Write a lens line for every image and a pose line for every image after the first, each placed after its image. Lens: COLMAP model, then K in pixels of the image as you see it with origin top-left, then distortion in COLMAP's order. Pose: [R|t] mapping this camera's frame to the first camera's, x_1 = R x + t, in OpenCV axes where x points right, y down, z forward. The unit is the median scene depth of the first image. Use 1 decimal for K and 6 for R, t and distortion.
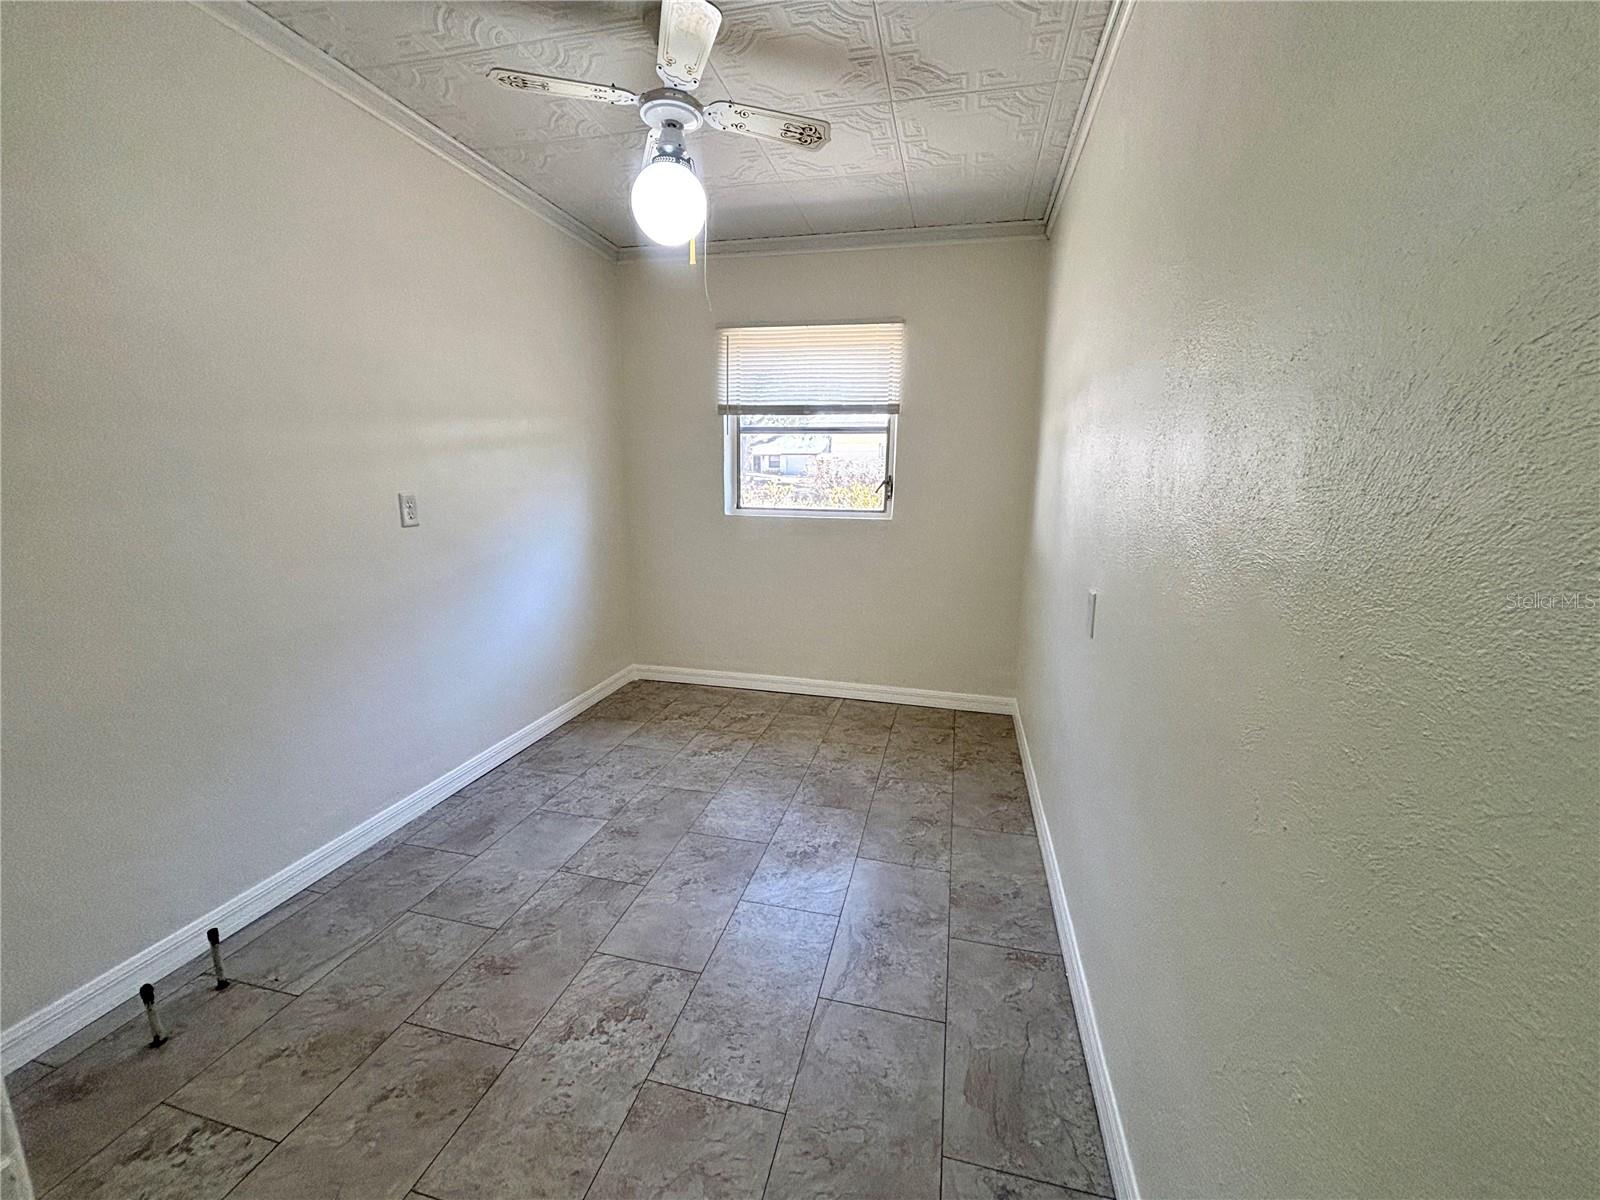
lens RADIAL K [[637.5, 0, 798.8], [0, 637.5, 600.2], [0, 0, 1]] dist [0.000797, 0.000682]
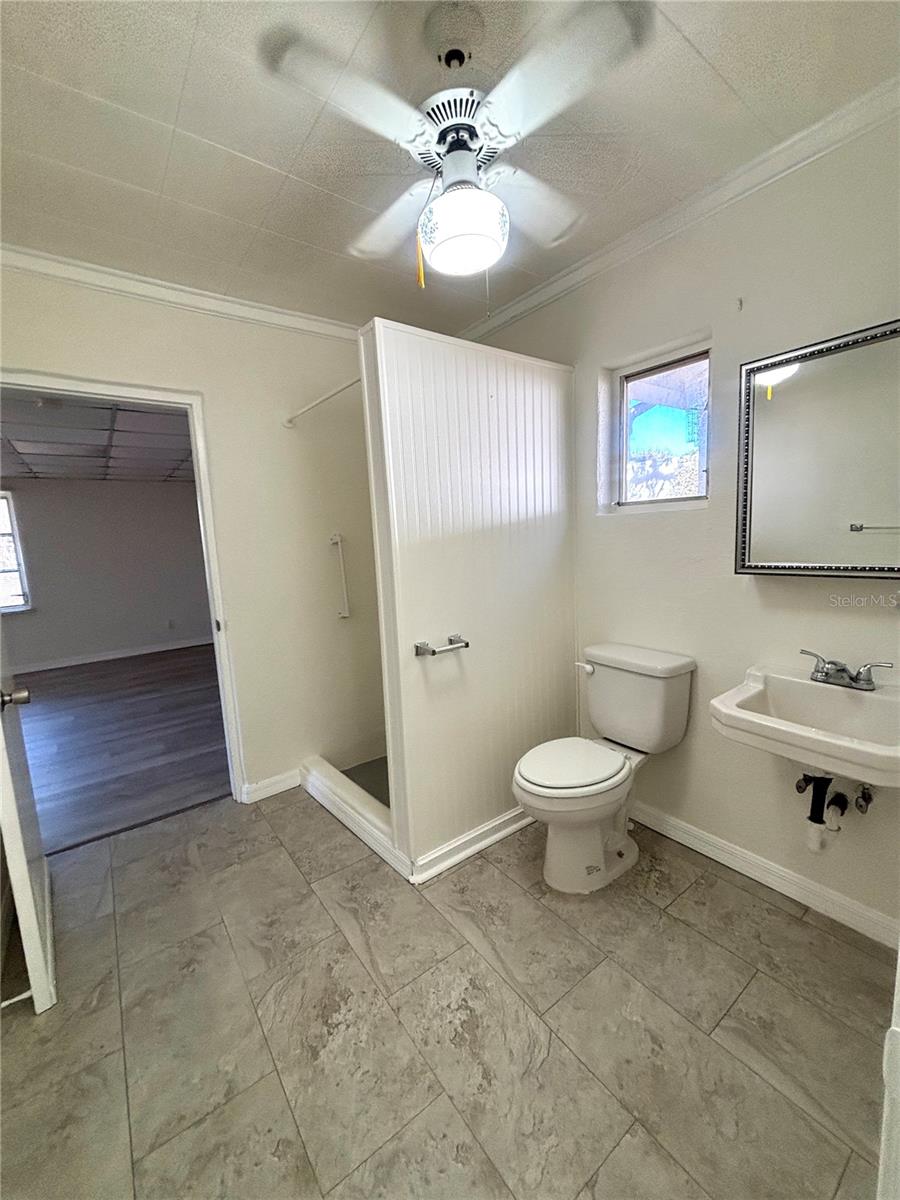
lens RADIAL K [[478.1, 0, 449.9], [0, 478.1, 599.1], [0, 0, 1]] dist [0.000797, 0.000682]
pose [[-0.633130, 0.074650, -0.770437, 0.334670], [-0.157212, 0.962191, 0.222424, -0.255864], [0.757912, 0.261945, -0.597456, 1.291873]]
